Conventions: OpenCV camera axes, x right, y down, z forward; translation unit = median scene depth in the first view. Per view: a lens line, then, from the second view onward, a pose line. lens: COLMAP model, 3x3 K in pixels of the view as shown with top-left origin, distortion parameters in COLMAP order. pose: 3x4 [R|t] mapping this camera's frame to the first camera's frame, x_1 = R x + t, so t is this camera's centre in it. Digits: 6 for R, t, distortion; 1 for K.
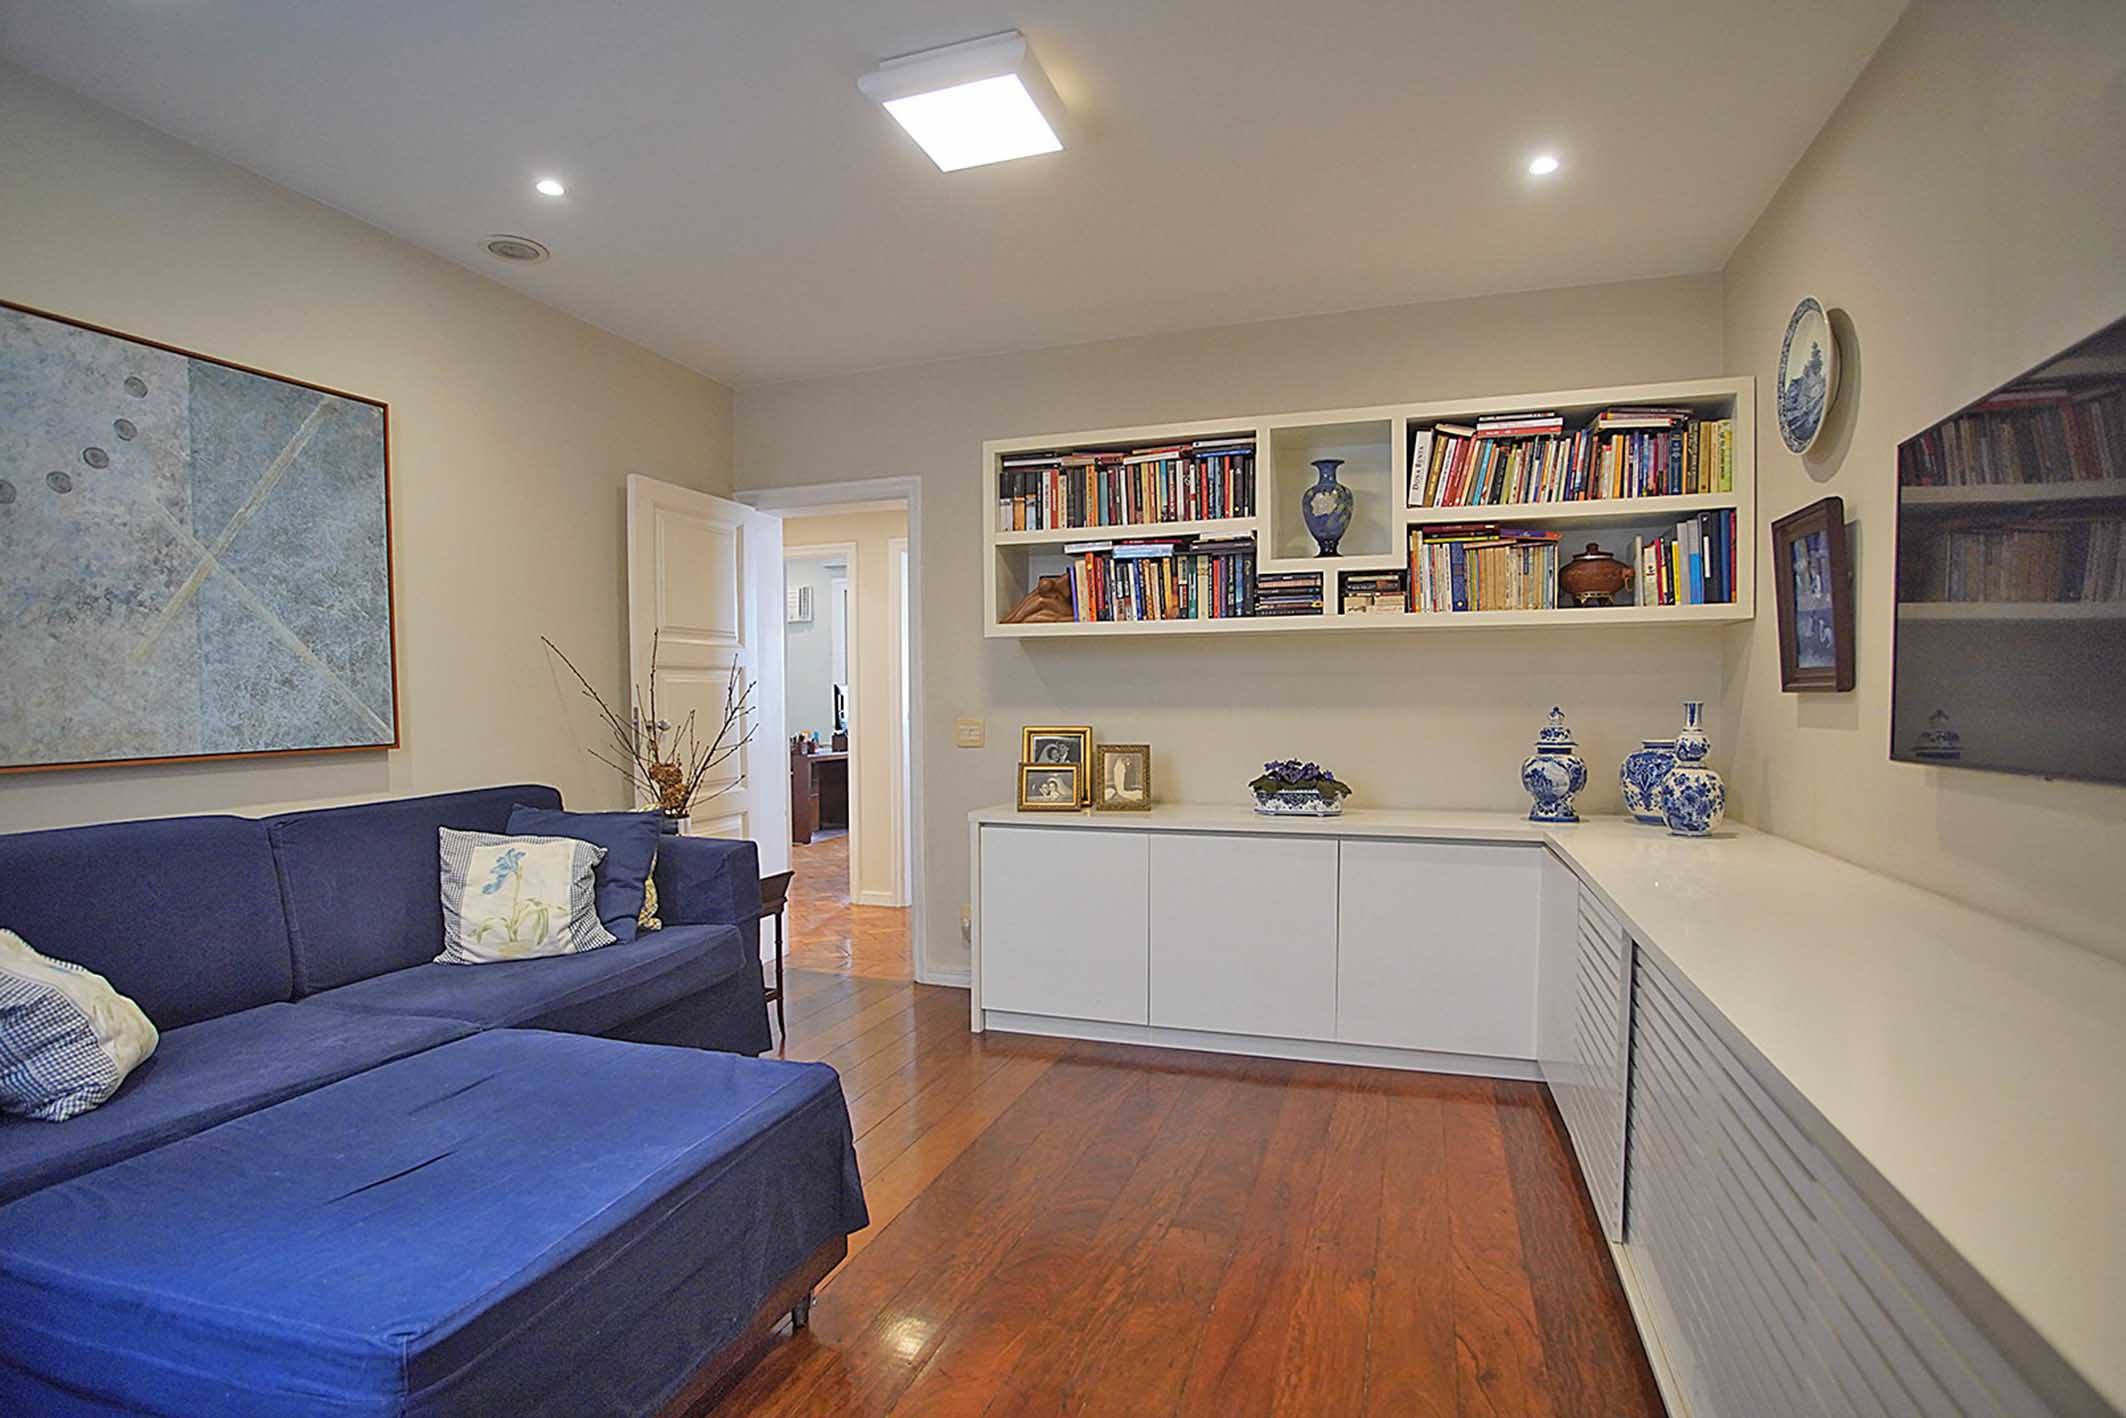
lens RADIAL K [[1047.5, 0, 1063.0], [0, 1047.5, 709.0], [0, 0, 1]] dist [-0.063496, 0.029689]
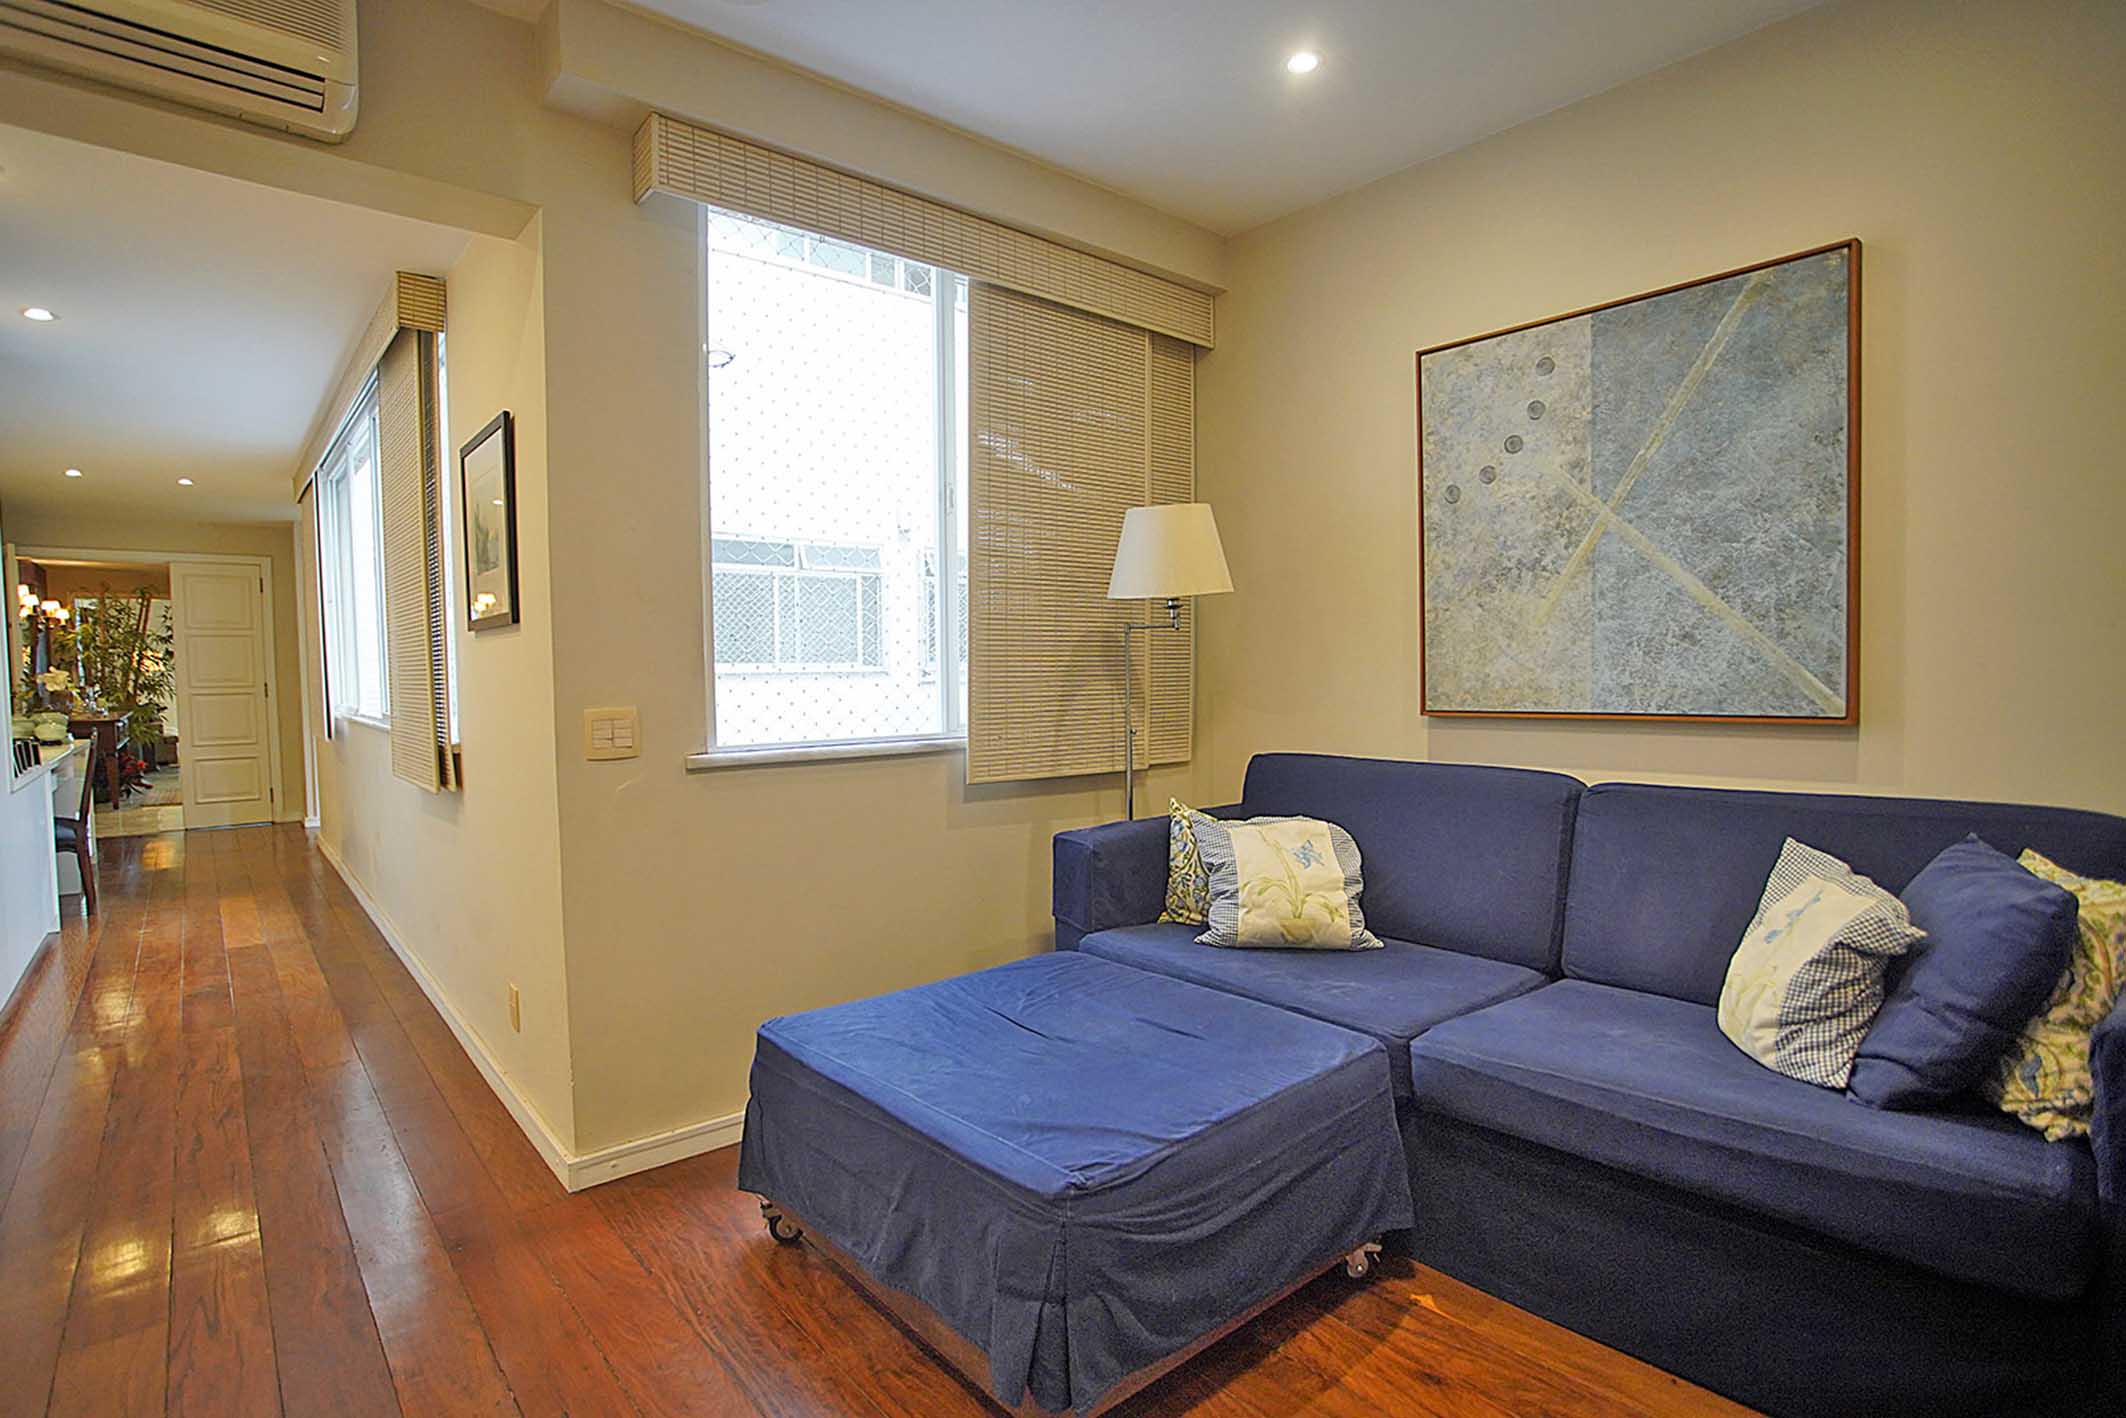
lens RADIAL K [[1038.3, 0, 1067.1], [0, 1038.3, 723.6], [0, 0, 1]] dist [-0.066164, 0.029383]
pose [[-0.499968, 0.054876, -0.864303, 0.273854], [0.001462, 0.998043, 0.062522, -0.008020], [0.866043, 0.029995, -0.499070, 1.048290]]
